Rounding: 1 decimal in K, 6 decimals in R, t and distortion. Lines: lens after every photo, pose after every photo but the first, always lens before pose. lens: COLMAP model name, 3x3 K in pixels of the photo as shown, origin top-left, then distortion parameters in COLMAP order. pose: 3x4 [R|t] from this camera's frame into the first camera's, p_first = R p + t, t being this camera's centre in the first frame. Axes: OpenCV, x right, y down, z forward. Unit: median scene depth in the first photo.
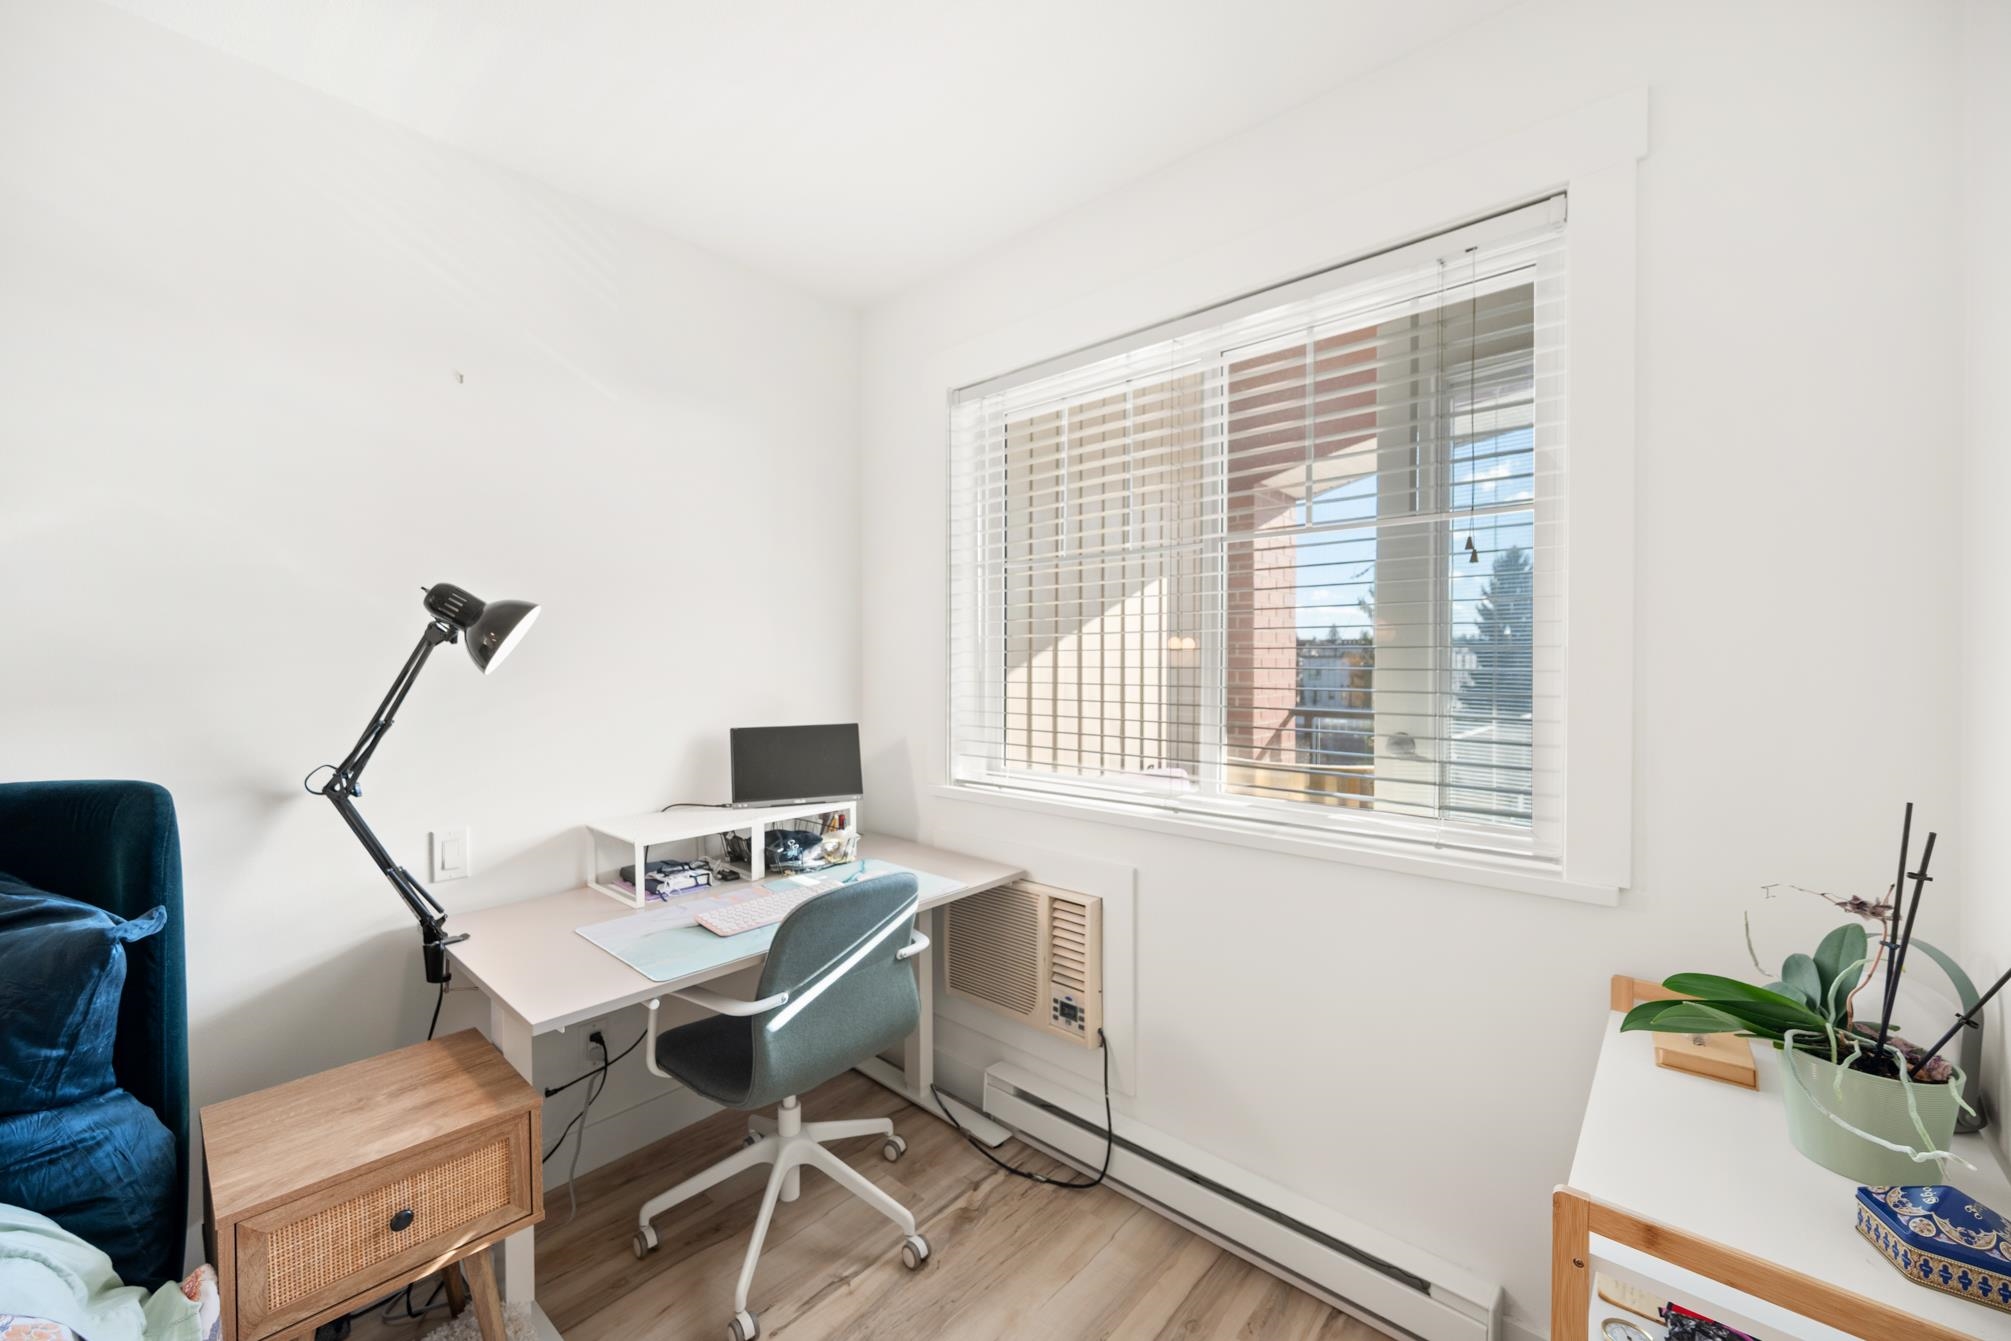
lens RADIAL K [[792.2, 0, 1009.1], [0, 792.2, 658.1], [0, 0, 1]] dist [-0.000398, -0.000140]
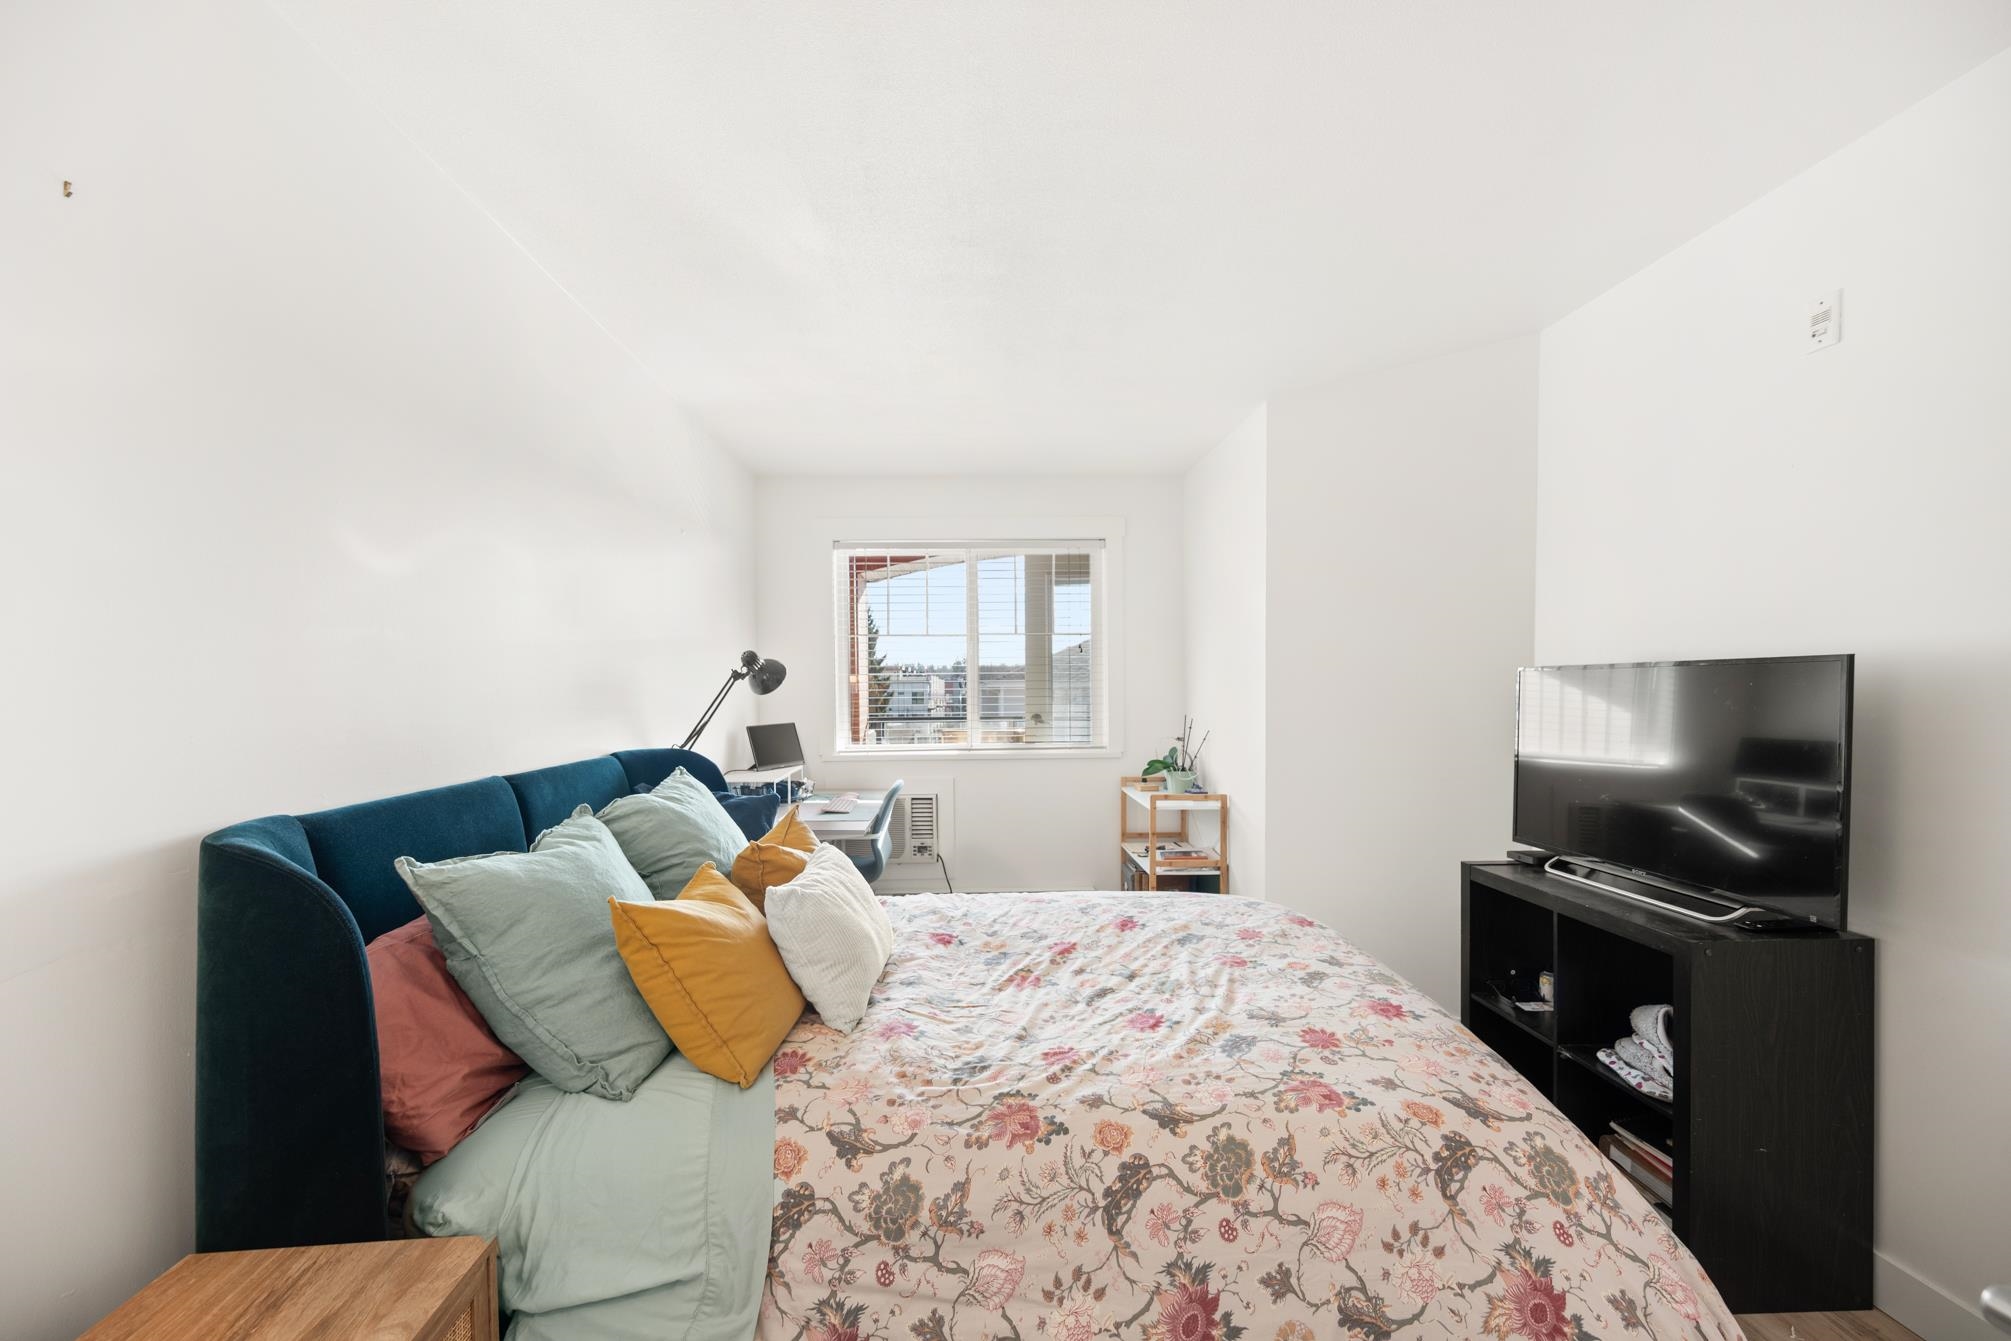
lens RADIAL K [[793.2, 0, 1003.6], [0, 793.2, 674.6], [0, 0, 1]] dist [0.000039, -0.000298]
pose [[0.738458, -0.001046, 0.674299, -1.528934], [0.009304, 0.999919, -0.008638, -0.008160], [-0.674236, 0.012652, 0.738408, -0.934992]]
